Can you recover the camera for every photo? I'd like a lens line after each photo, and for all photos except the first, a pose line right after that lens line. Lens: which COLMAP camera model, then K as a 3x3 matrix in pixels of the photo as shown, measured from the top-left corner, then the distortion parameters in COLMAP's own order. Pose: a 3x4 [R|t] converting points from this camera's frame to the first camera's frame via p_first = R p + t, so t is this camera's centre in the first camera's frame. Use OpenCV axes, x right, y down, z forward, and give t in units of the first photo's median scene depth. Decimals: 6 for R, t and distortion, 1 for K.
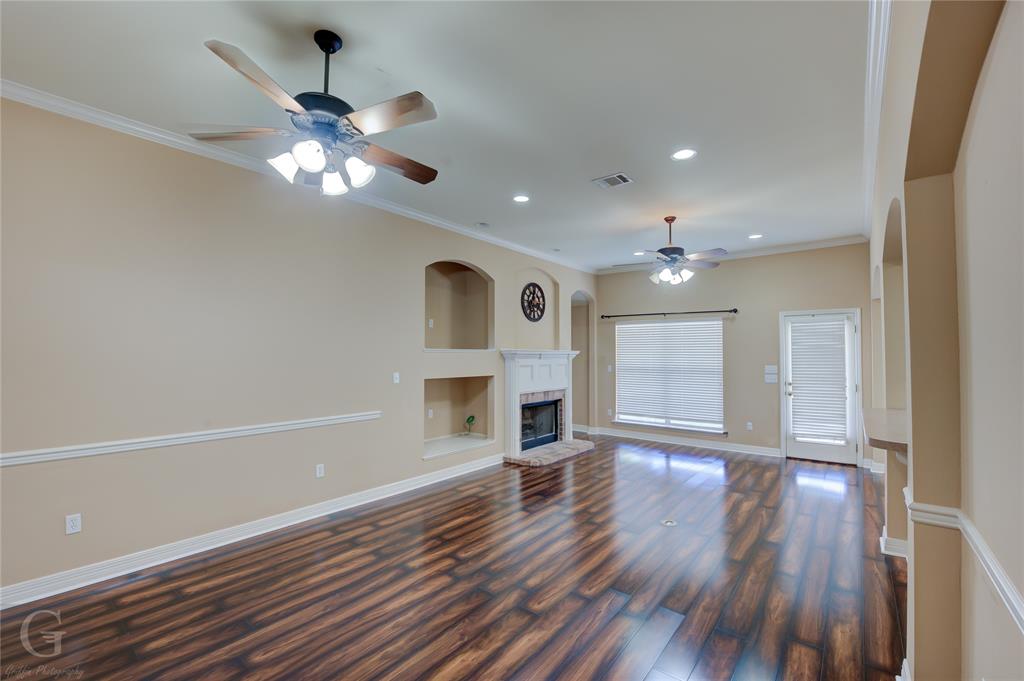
lens RADIAL K [[434.0, 0, 518.9], [0, 434.0, 340.2], [0, 0, 1]] dist [-0.024445, -0.001142]
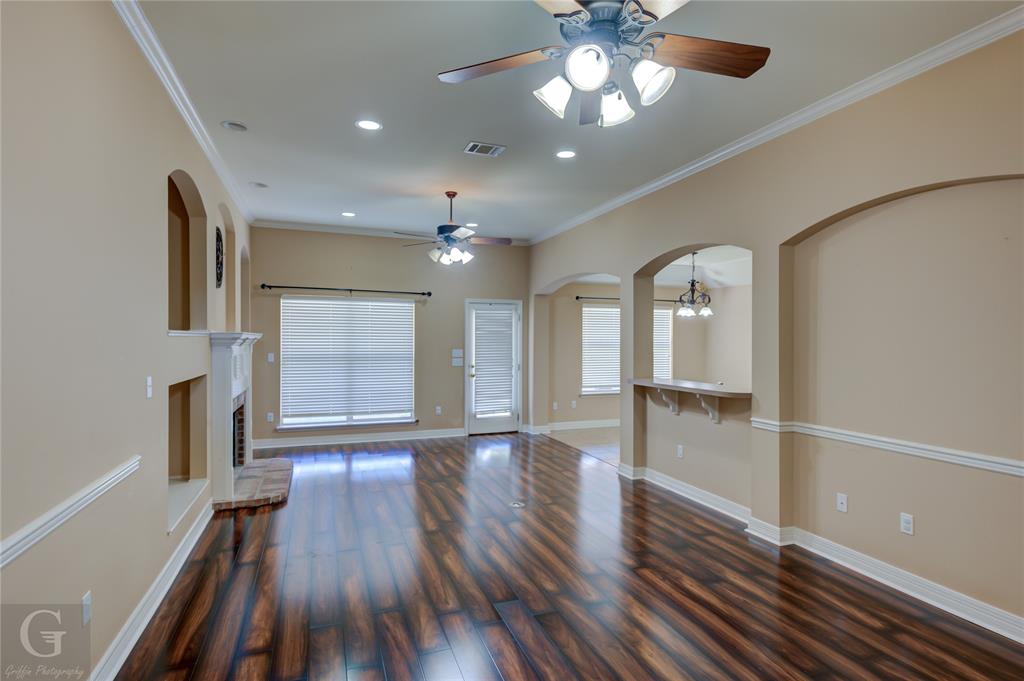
lens RADIAL K [[536.6, 0, 511.8], [0, 536.6, 342.0], [0, 0, 1]] dist [-0.006063, -0.000603]
pose [[0.495919, -0.005901, 0.868348, -0.457888], [-0.032647, 0.999143, 0.025435, 0.002790], [-0.867755, -0.040963, 0.495302, 0.235786]]
